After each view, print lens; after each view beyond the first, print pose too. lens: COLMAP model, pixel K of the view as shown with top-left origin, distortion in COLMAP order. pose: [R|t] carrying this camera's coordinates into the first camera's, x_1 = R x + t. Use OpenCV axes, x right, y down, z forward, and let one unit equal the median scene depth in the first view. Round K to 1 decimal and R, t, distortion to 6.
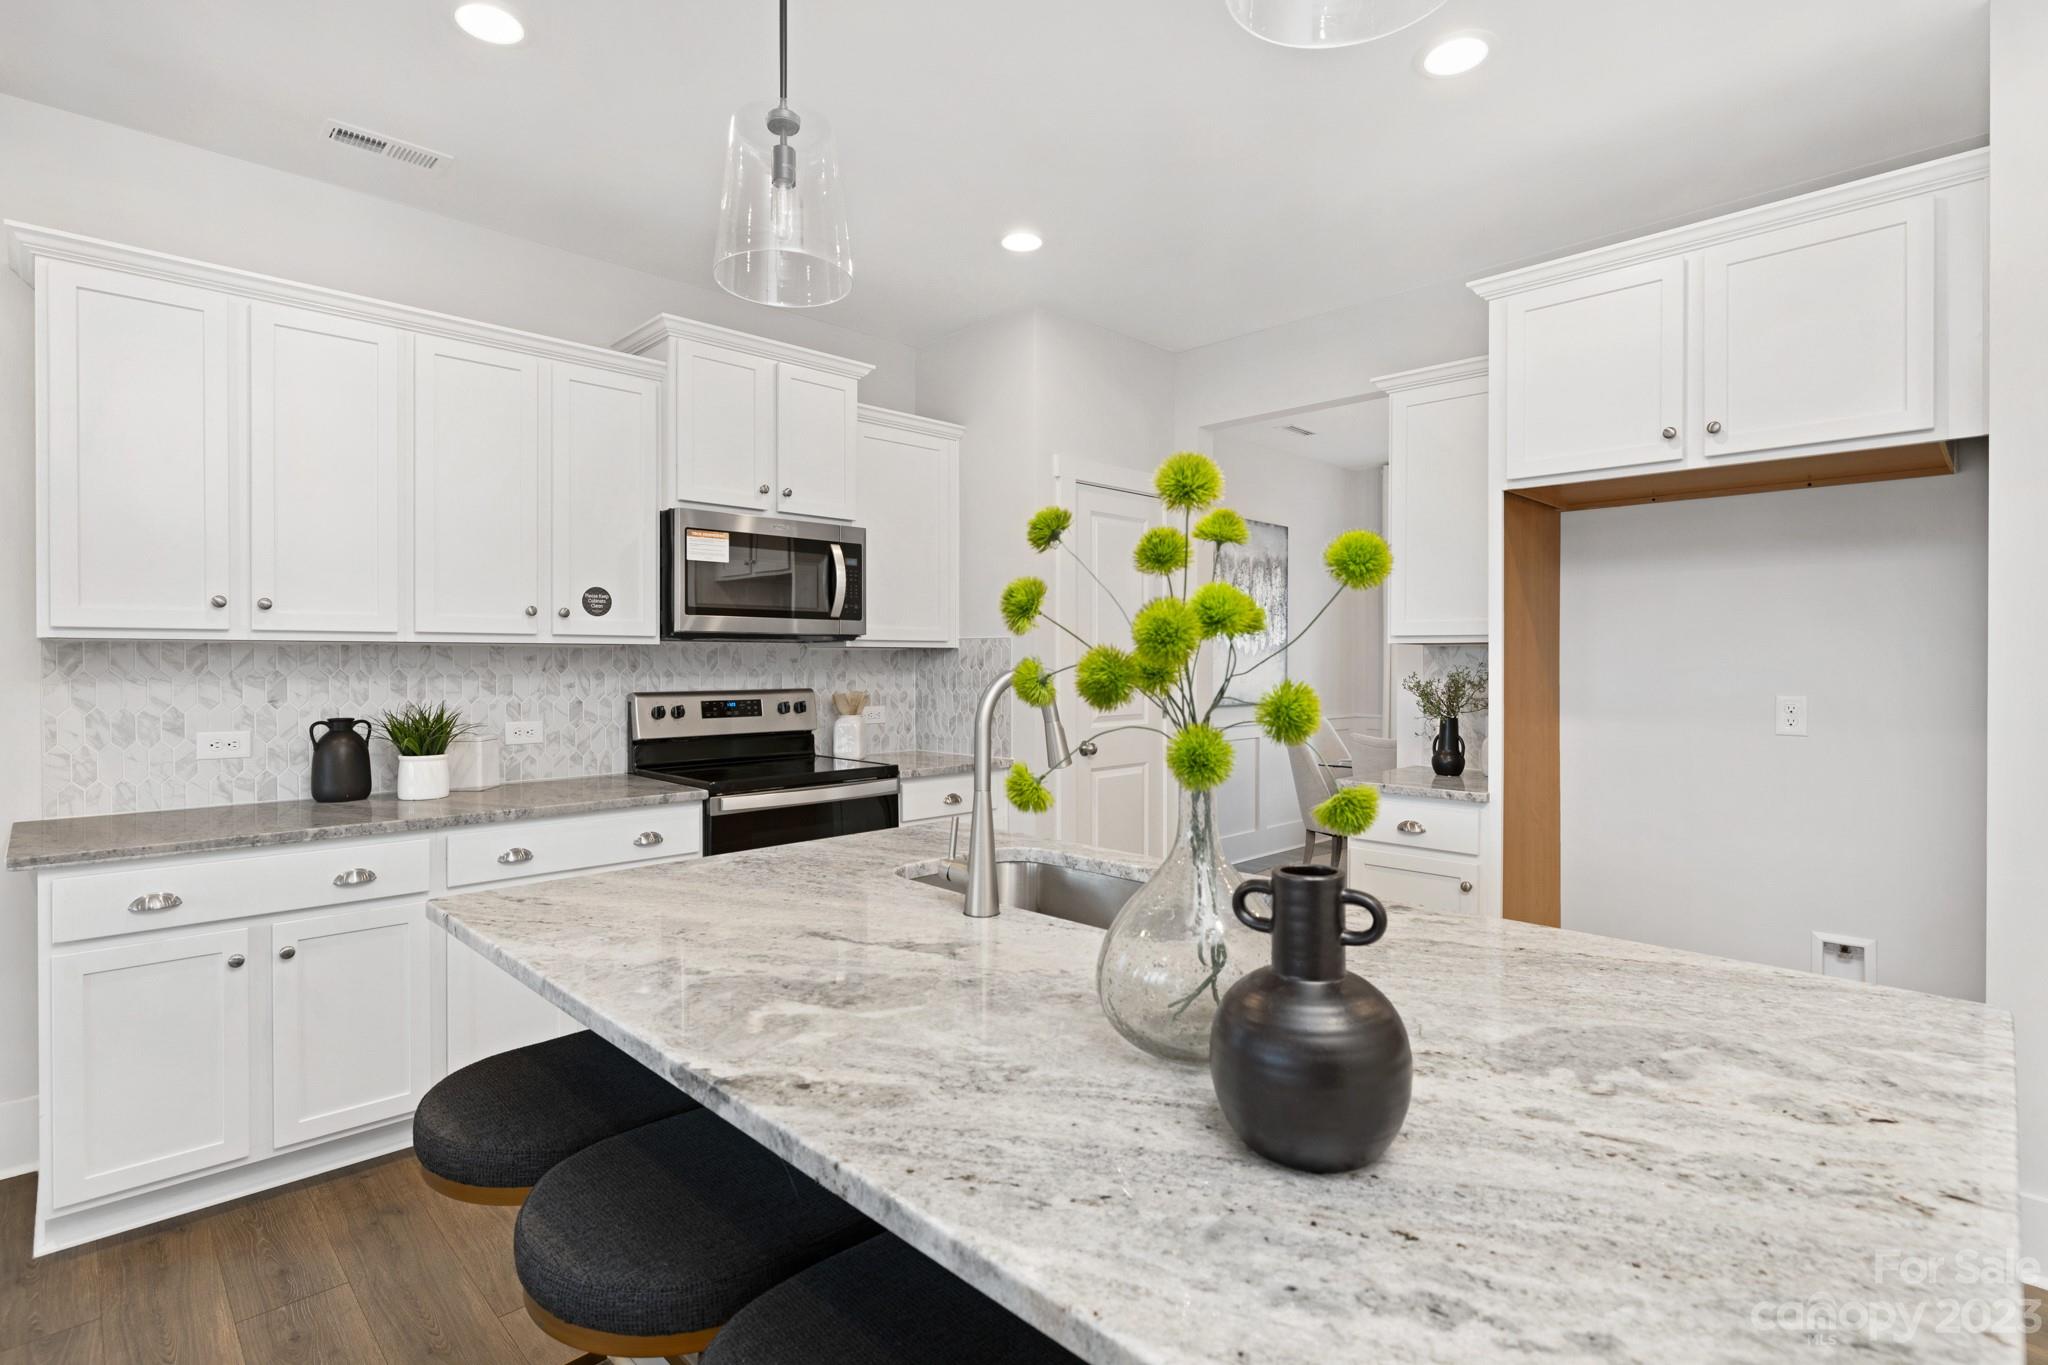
lens RADIAL K [[979.3, 0, 1016.6], [0, 979.3, 673.2], [0, 0, 1]] dist [-0.005112, 0.000817]
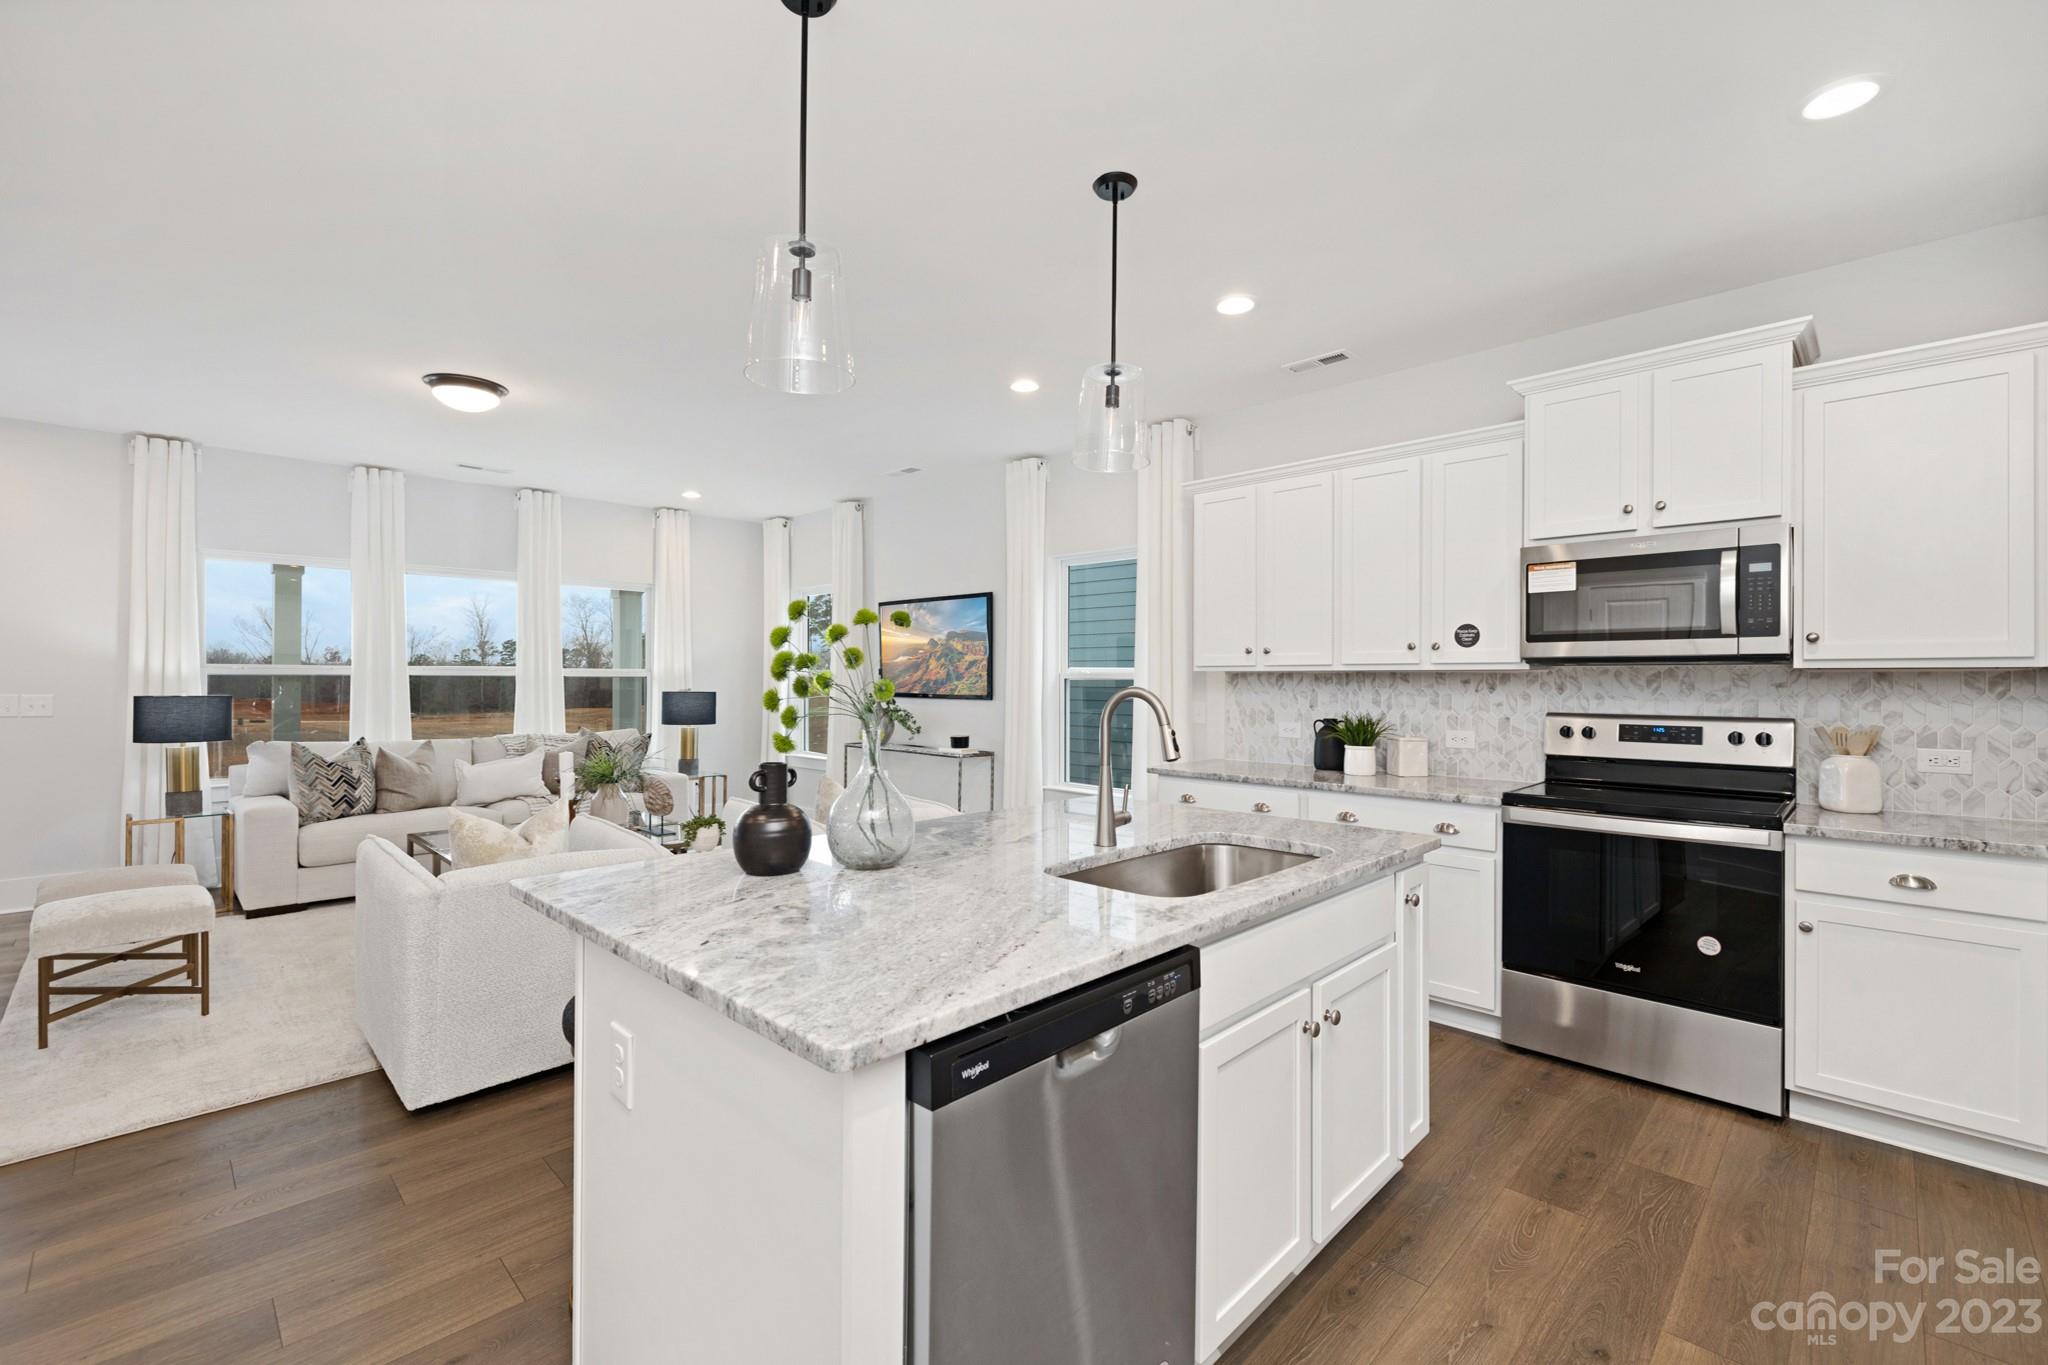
lens RADIAL K [[880.5, 0, 1015.9], [0, 880.5, 677.9], [0, 0, 1]] dist [-0.001203, -0.000005]
pose [[0.015002, -0.003851, -0.999880, 0.649036], [-0.018488, 0.999821, -0.004128, -0.004505], [0.999717, 0.018548, 0.014928, 0.400445]]
